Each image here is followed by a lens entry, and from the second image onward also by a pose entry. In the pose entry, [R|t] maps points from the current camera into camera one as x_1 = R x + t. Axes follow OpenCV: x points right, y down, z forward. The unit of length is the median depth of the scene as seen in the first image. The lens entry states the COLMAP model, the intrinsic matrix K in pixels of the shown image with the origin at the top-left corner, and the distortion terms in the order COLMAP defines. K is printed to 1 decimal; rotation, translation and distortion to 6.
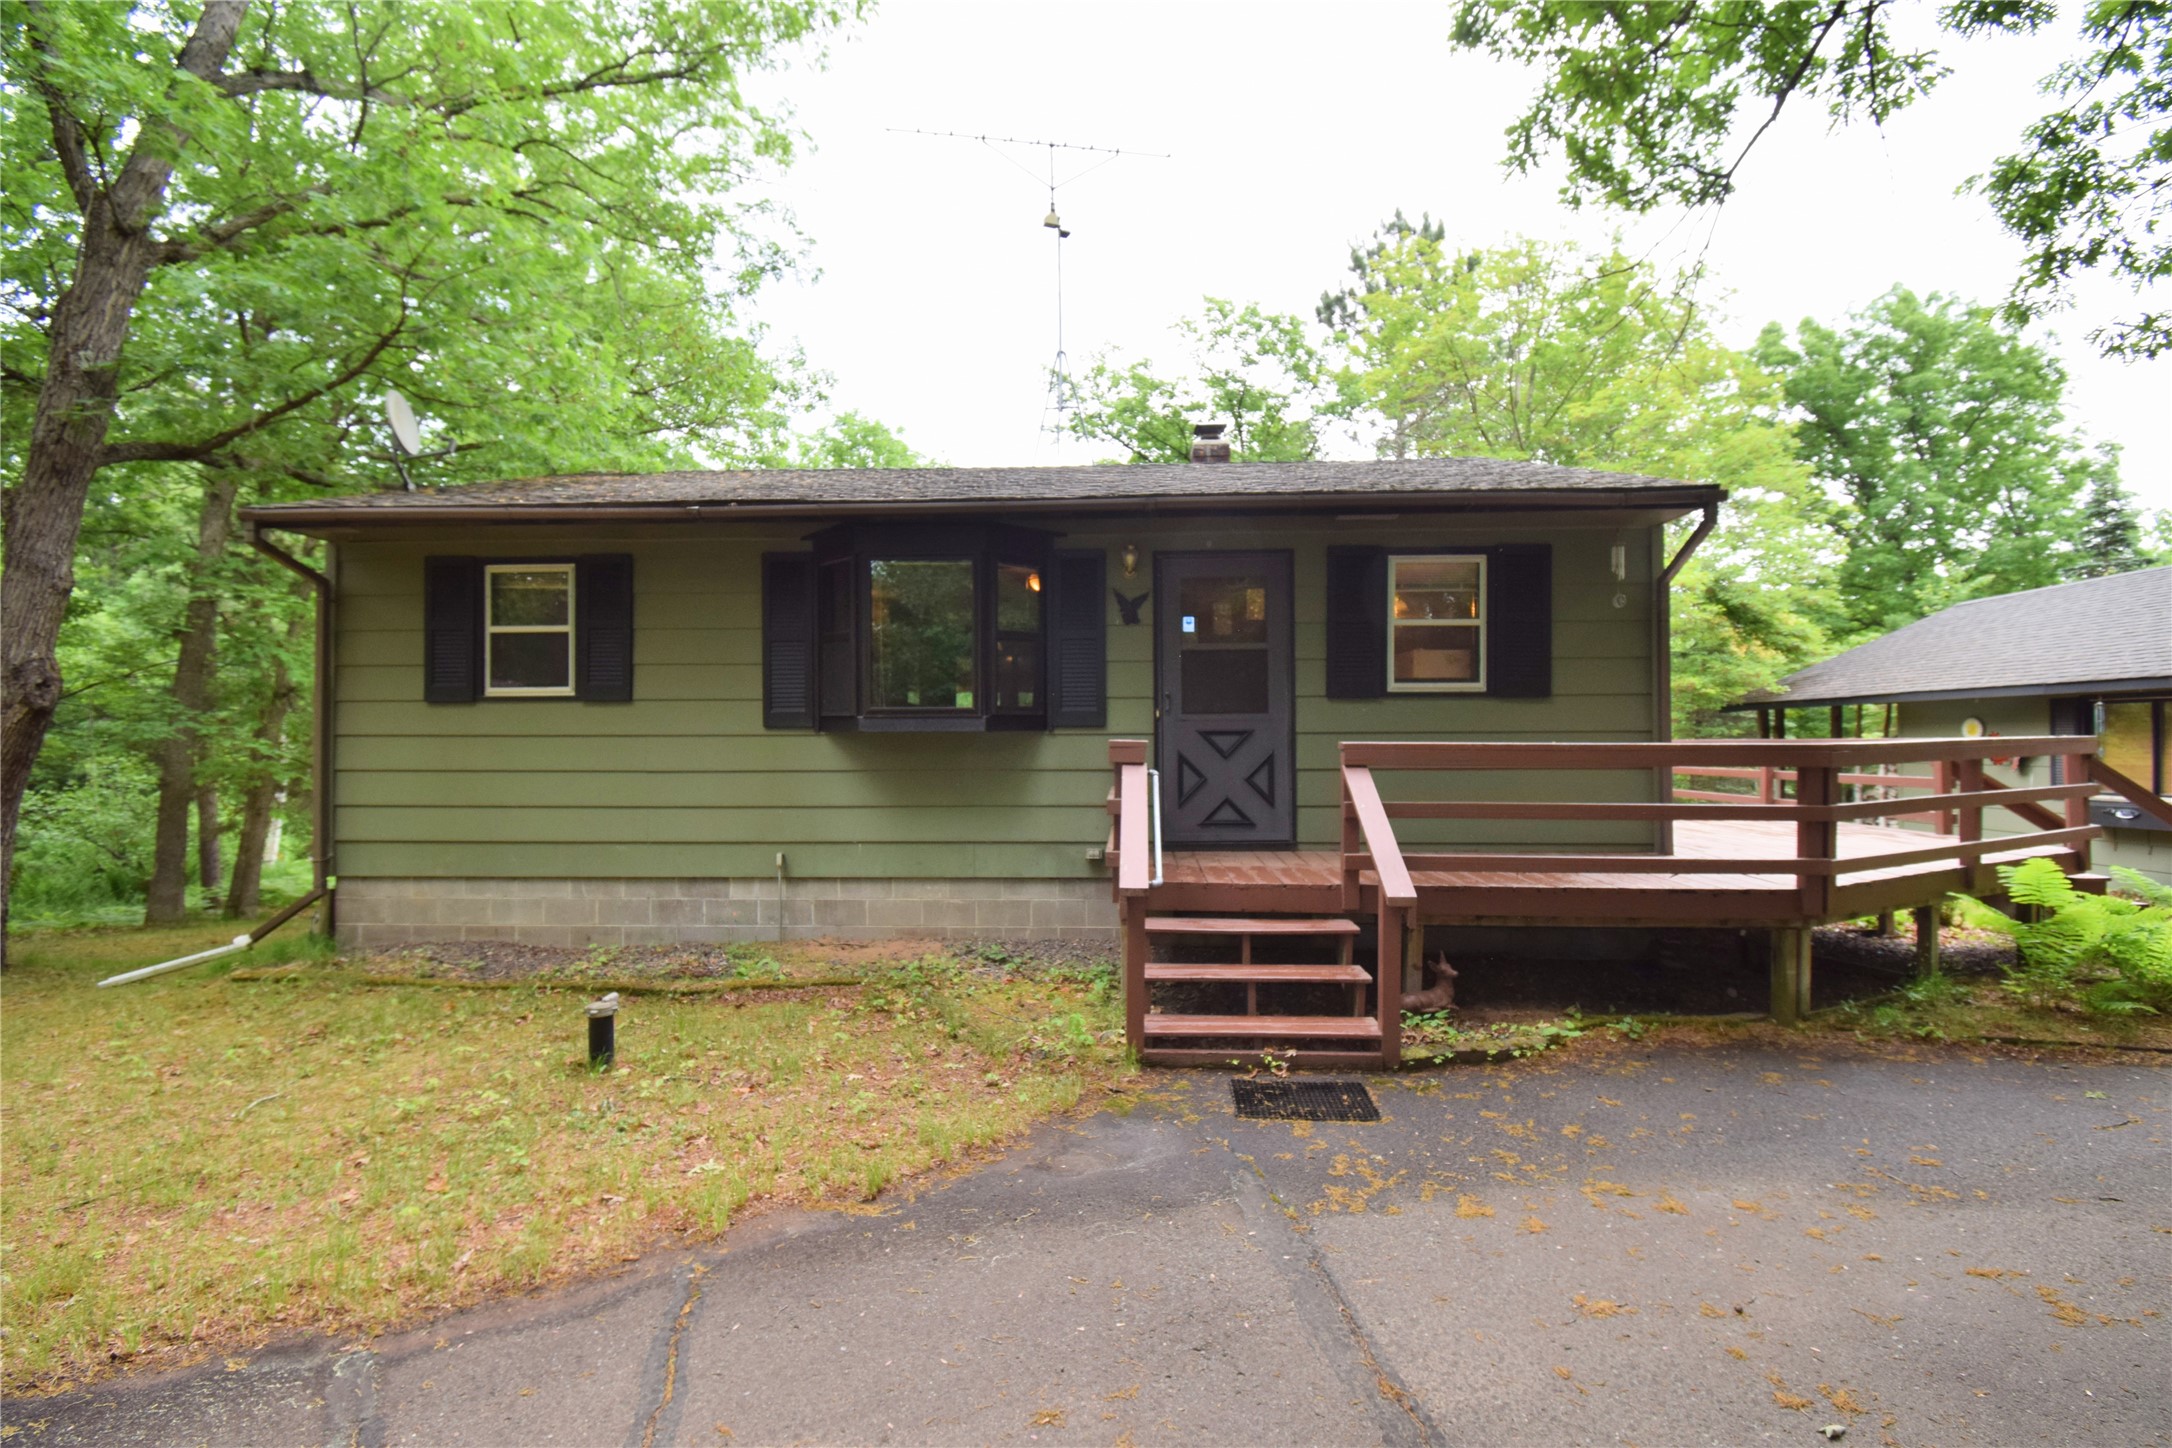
lens RADIAL K [[973.6, 0, 1098.9], [0, 973.6, 728.6], [0, 0, 1]] dist [0.014587, -0.021476]
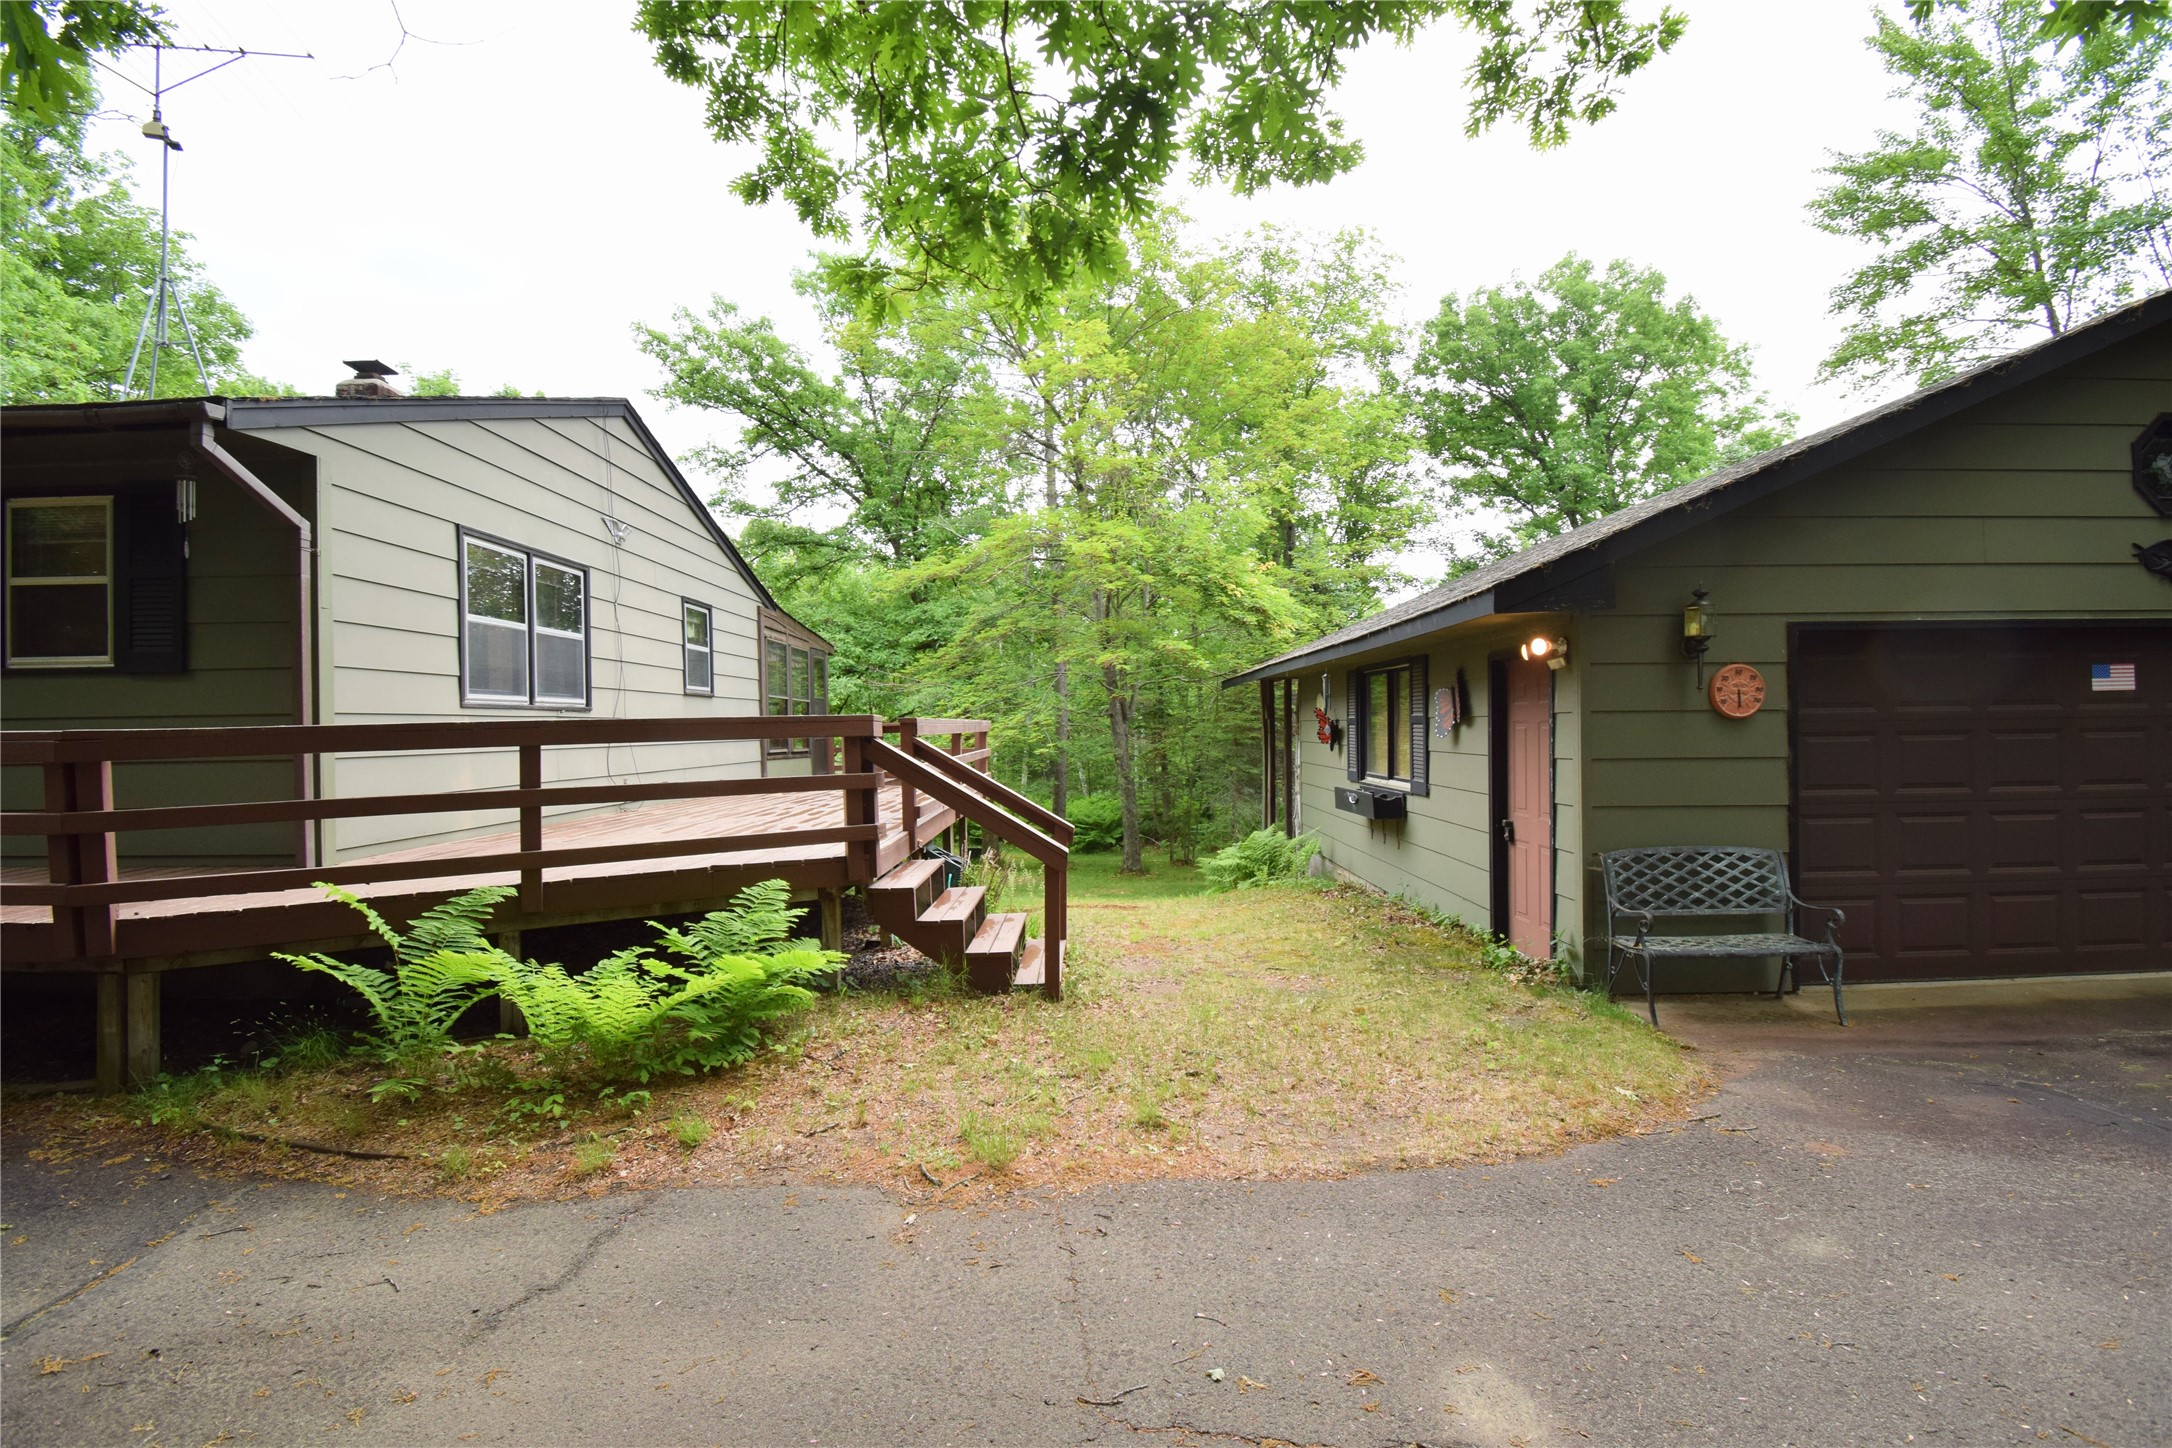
lens RADIAL K [[952.1, 0, 1094.8], [0, 952.1, 724.6], [0, 0, 1]] dist [0.013758, -0.022546]
pose [[0.998633, -0.010352, 0.051236, 1.147549], [0.009466, 0.999802, 0.017506, 0.006575], [-0.051408, -0.016997, 0.998533, 0.182682]]
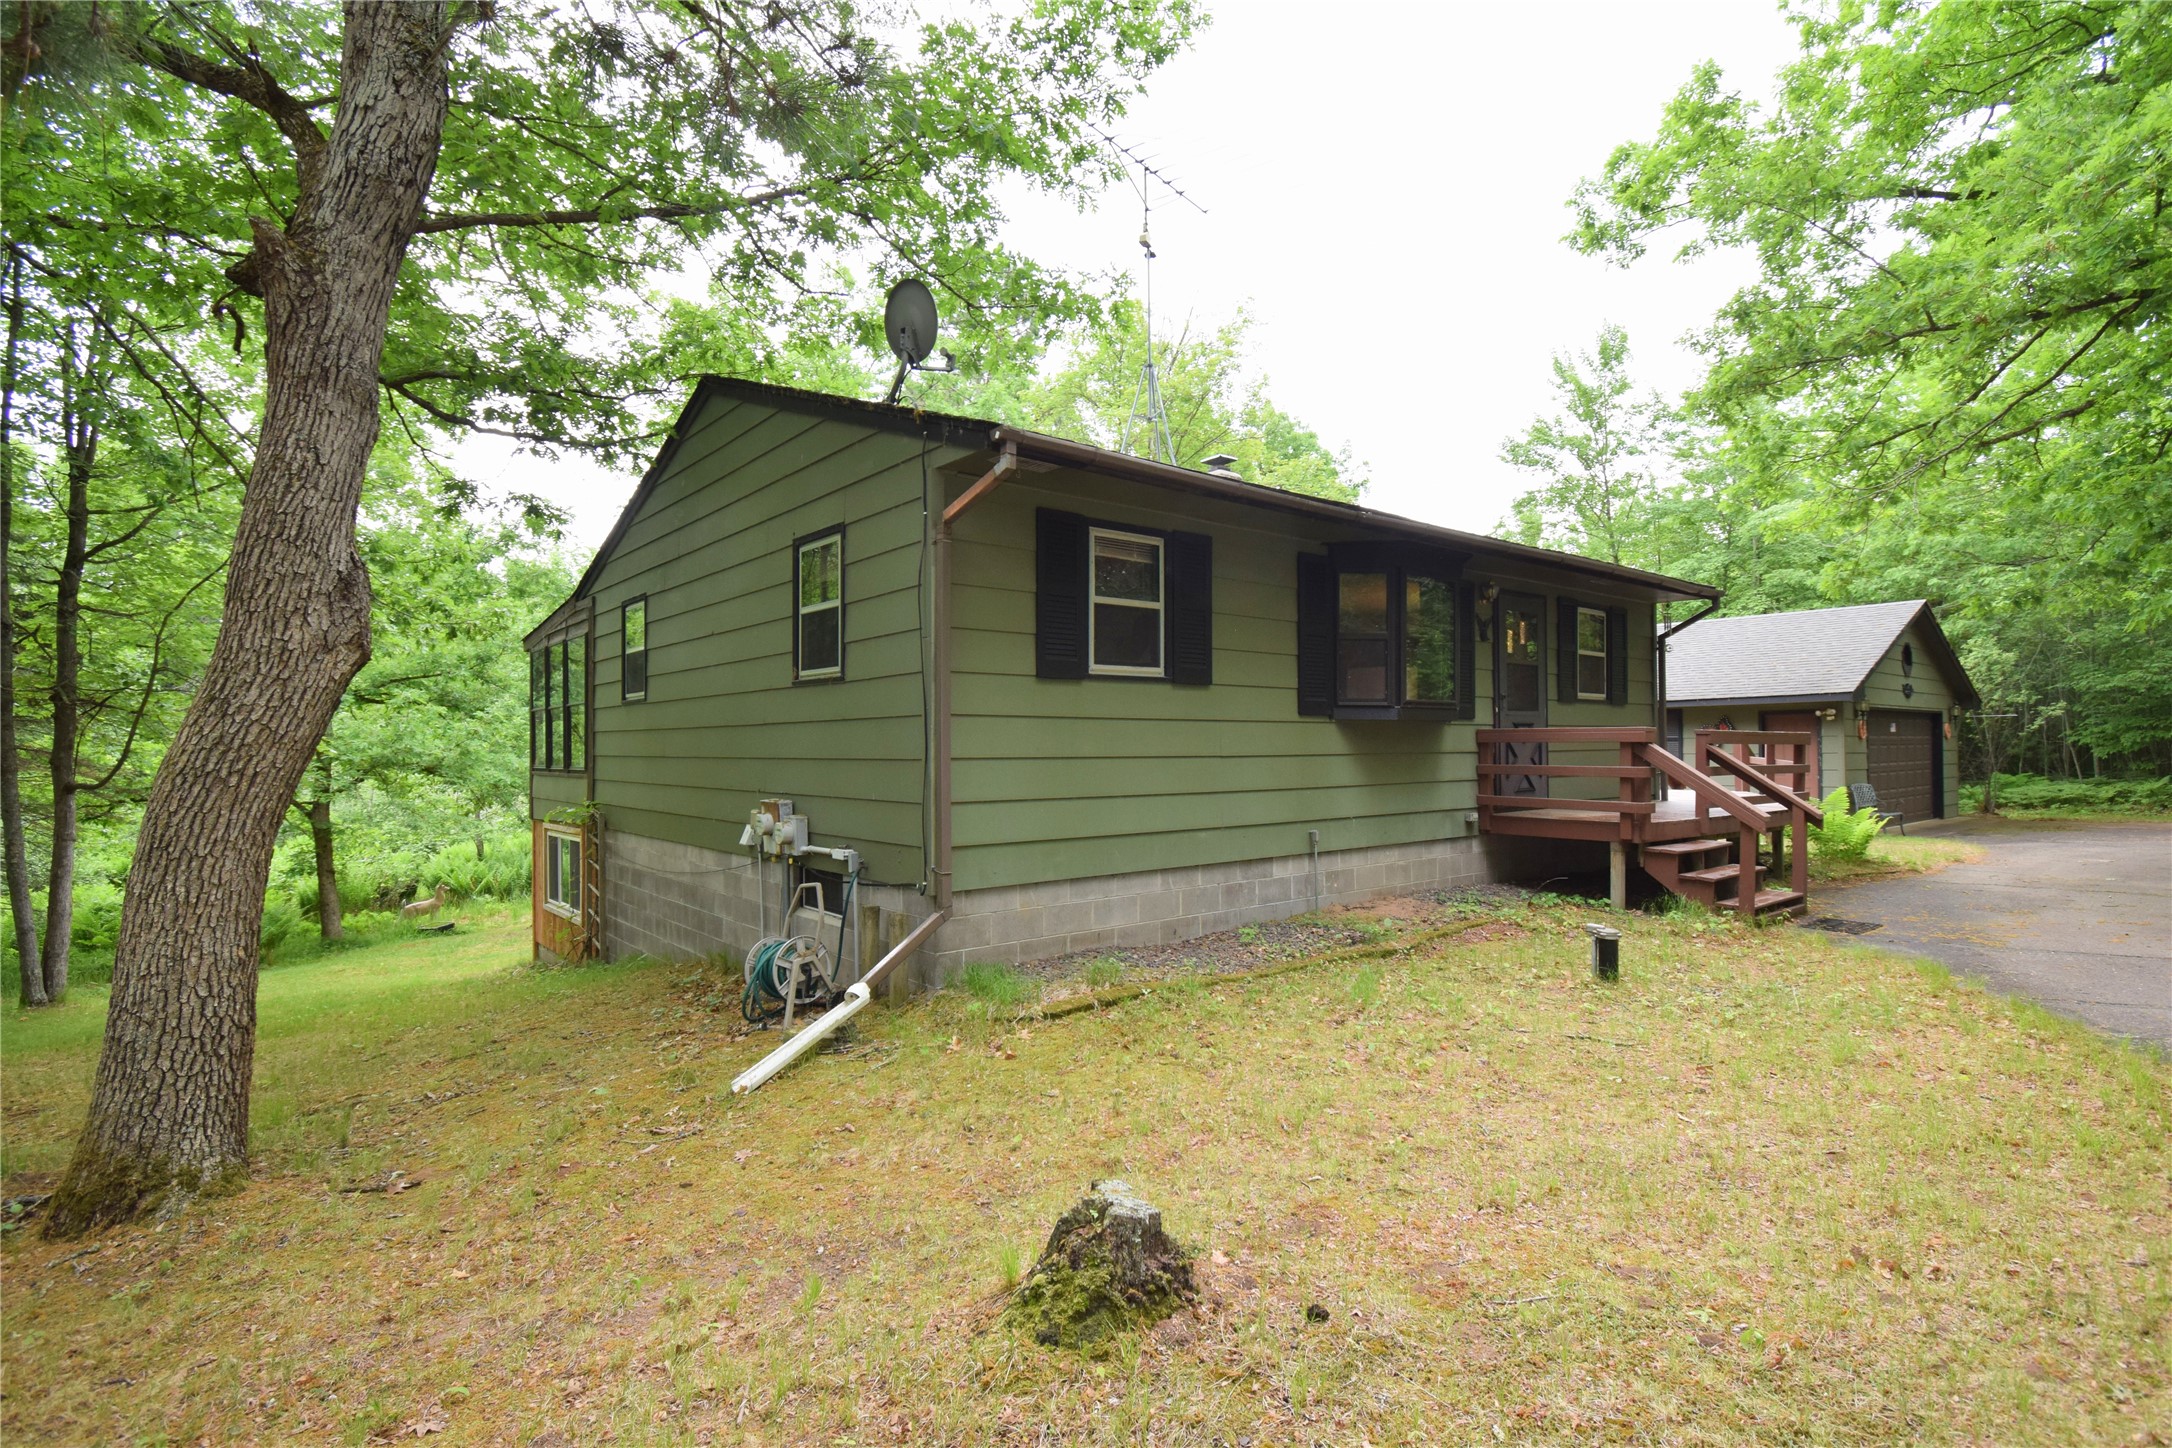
lens RADIAL K [[1058.2, 0, 1086.0], [0, 1058.2, 724.0], [0, 0, 1]] dist [0.002060, 0.000233]
pose [[0.745702, 0.012917, 0.666154, -1.317823], [-0.006222, 0.999903, -0.012424, 0.025648], [-0.666250, 0.005120, 0.745711, 0.293060]]
